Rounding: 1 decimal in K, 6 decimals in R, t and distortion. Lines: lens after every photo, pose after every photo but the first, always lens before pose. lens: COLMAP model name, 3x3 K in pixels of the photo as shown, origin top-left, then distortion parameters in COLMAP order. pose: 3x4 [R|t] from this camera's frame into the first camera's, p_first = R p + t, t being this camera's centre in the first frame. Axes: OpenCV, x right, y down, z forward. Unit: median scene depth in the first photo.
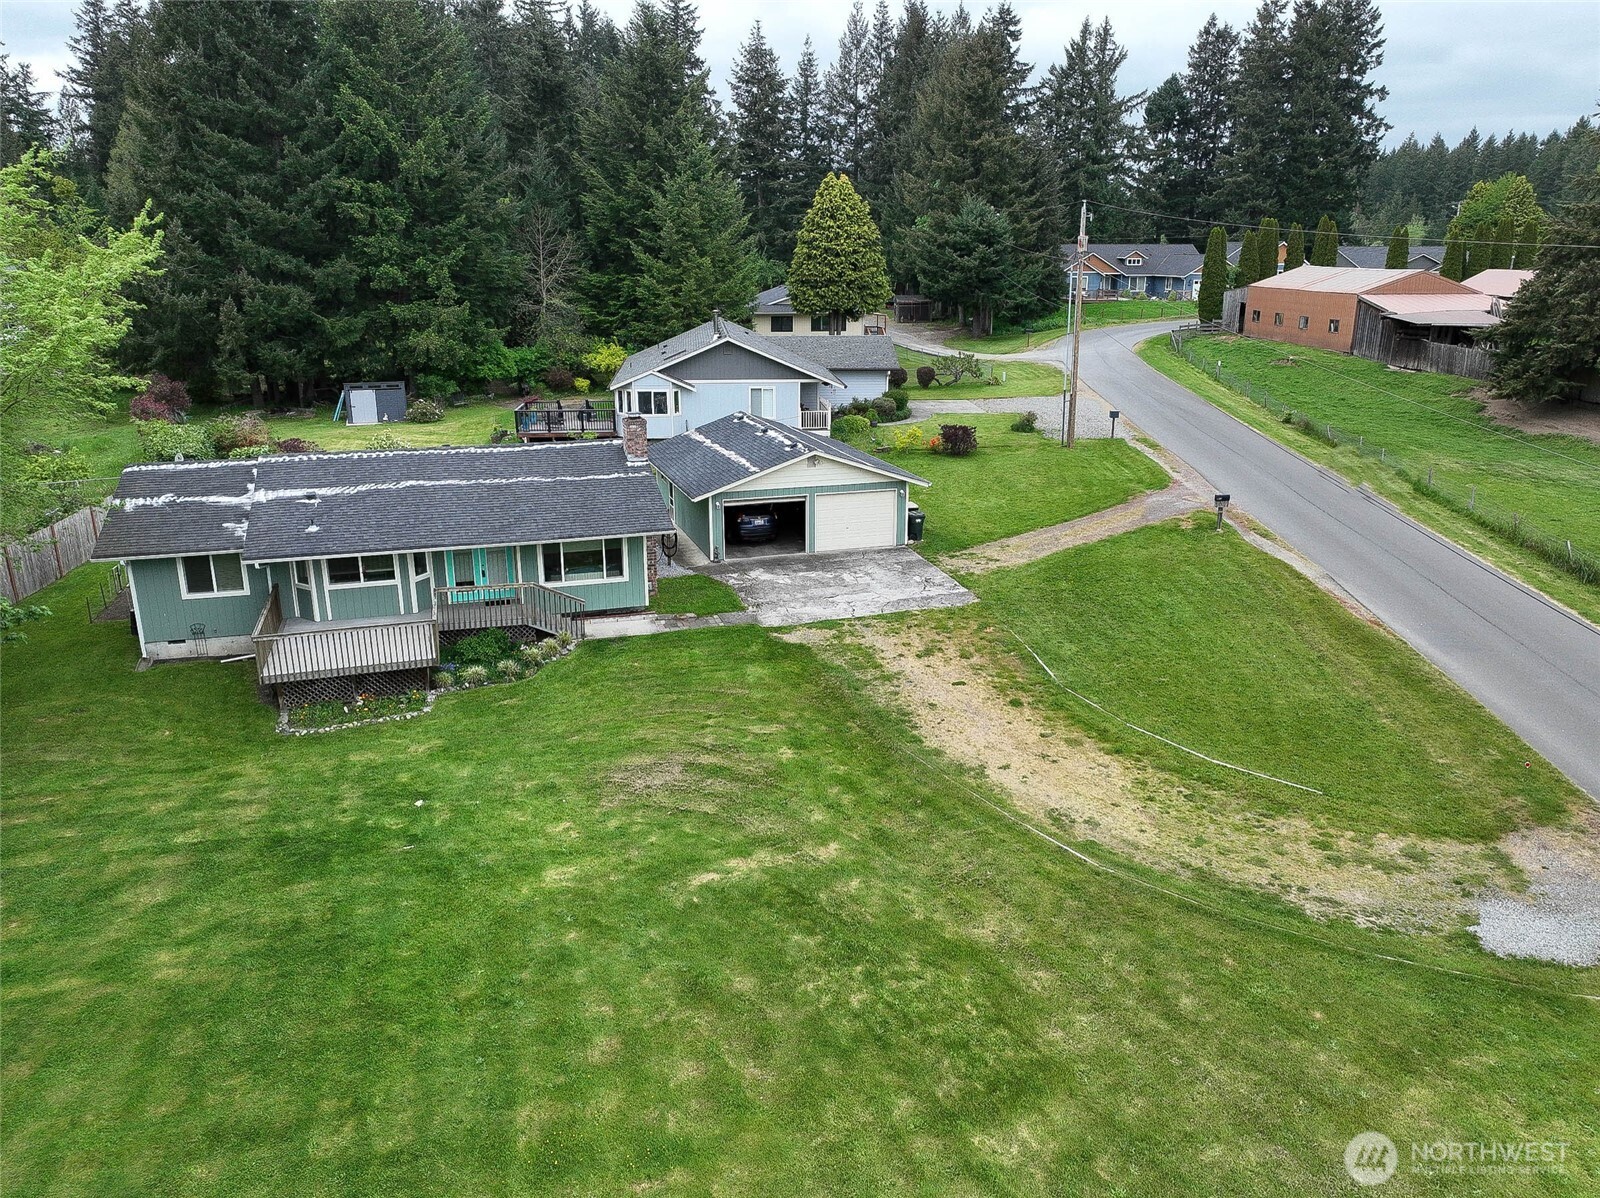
lens RADIAL K [[1163.9, 0, 824.7], [0, 1163.9, 597.0], [0, 0, 1]] dist [-0.001325, 0.006207]
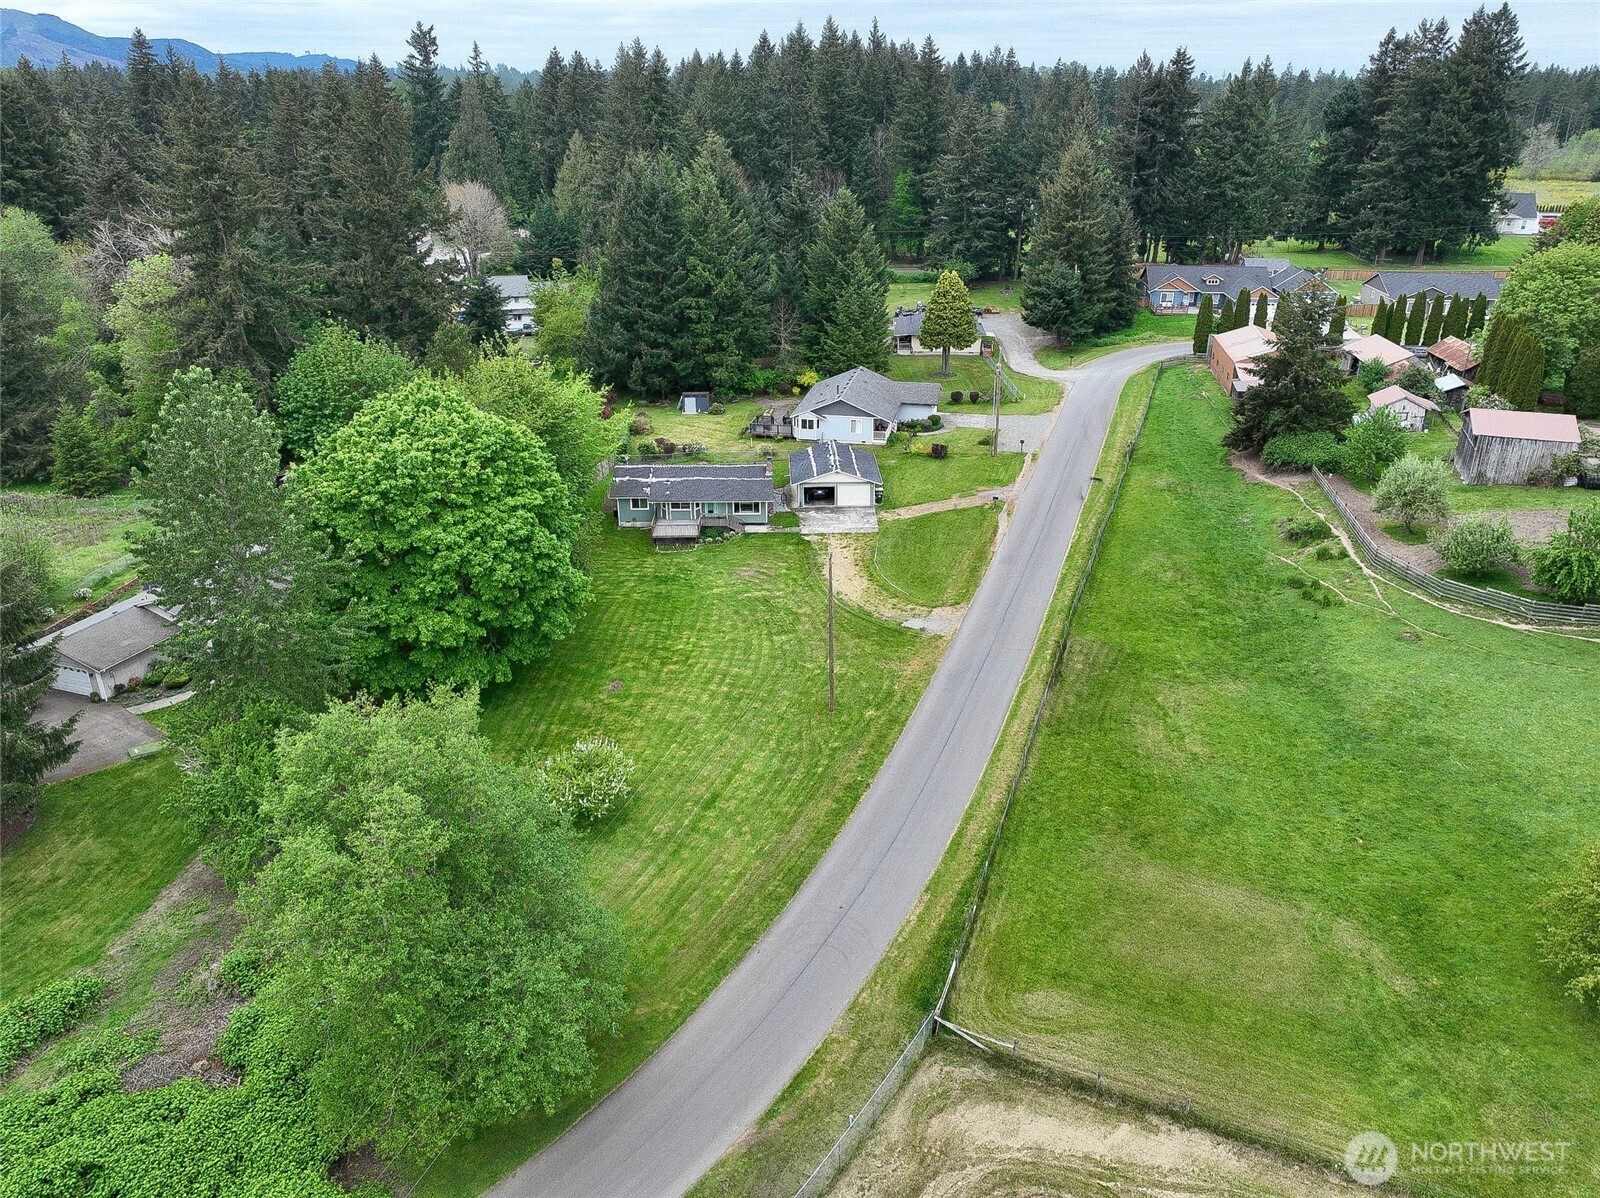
lens RADIAL K [[1161.7, 0, 800.0], [0, 1161.7, 599.0], [0, 0, 1]] dist [-0.016885, 0.029567]
pose [[0.955806, 0.111448, -0.272056, 0.419469], [-0.077842, 0.988273, 0.131366, -0.107963], [0.283506, -0.104383, 0.953272, -1.019886]]
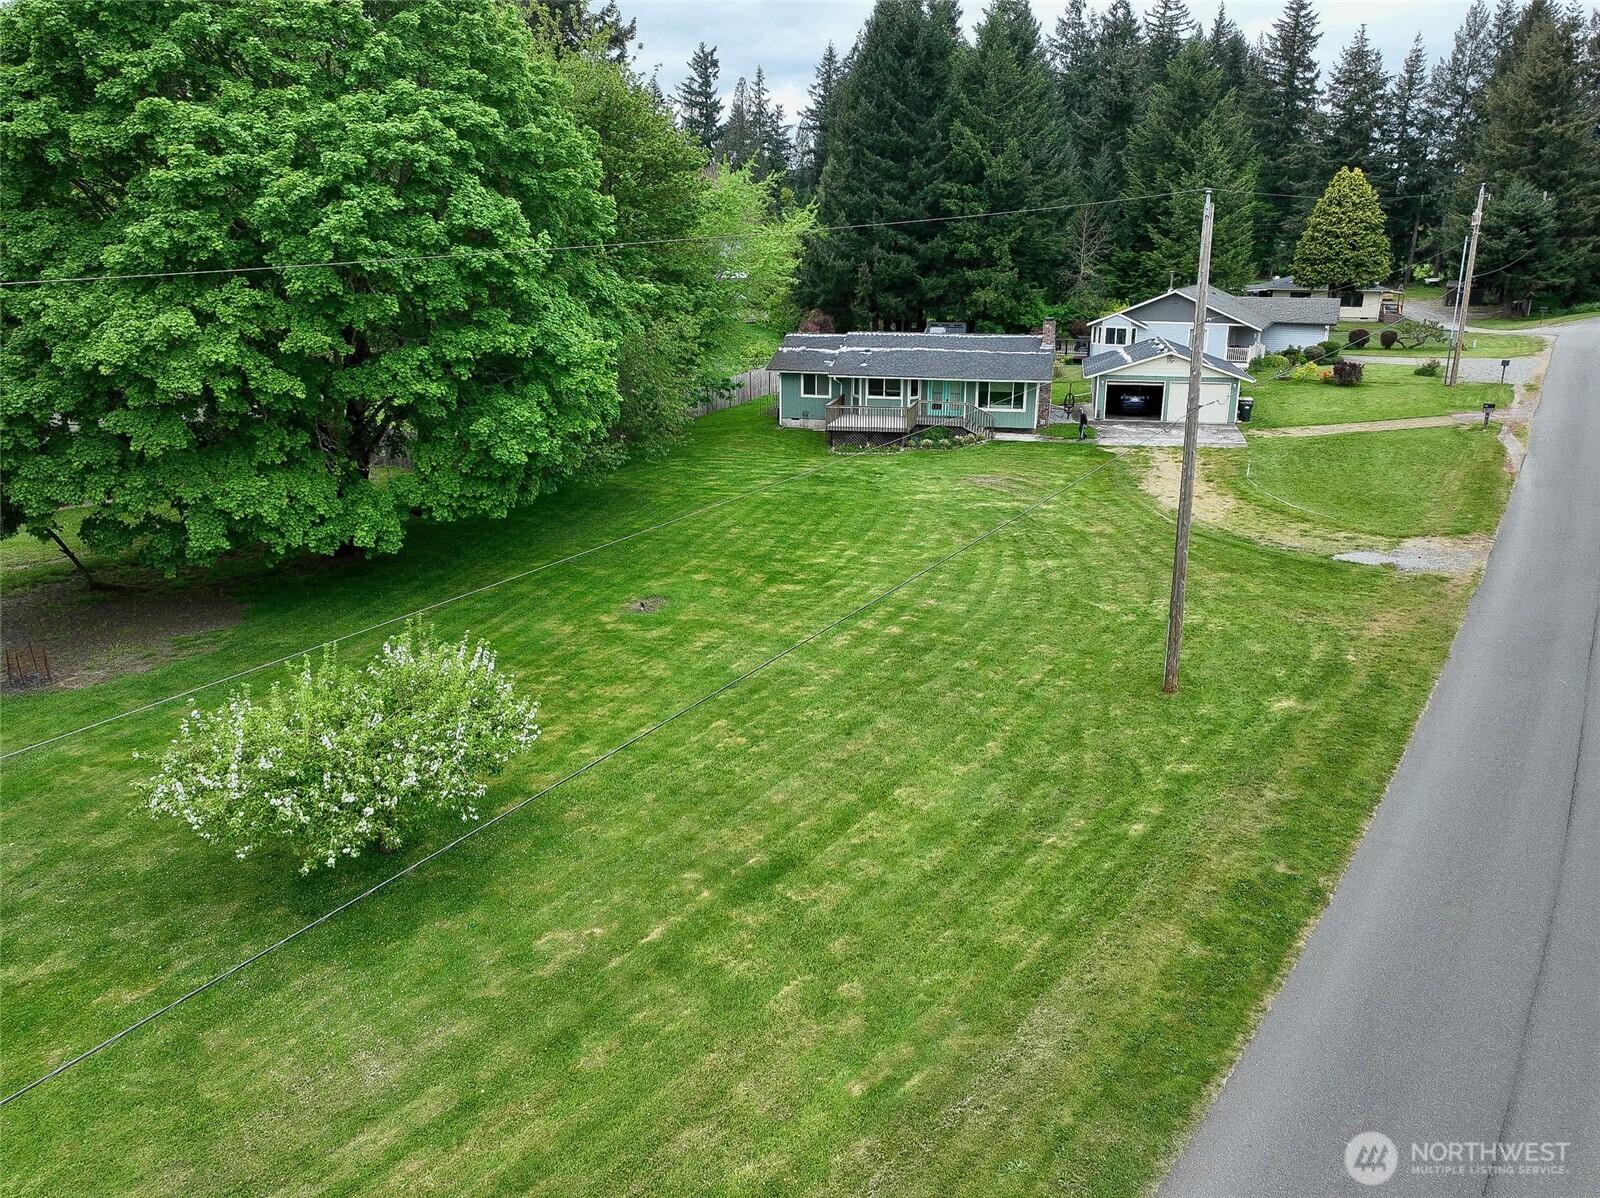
lens RADIAL K [[1161.7, 0, 800.0], [0, 1161.7, 599.0], [0, 0, 1]] dist [-0.016885, 0.029567]
pose [[0.853933, 0.149775, -0.498363, 0.233839], [-0.149132, 0.987951, 0.041380, 0.125638], [0.498556, 0.038986, 0.865980, -0.338274]]
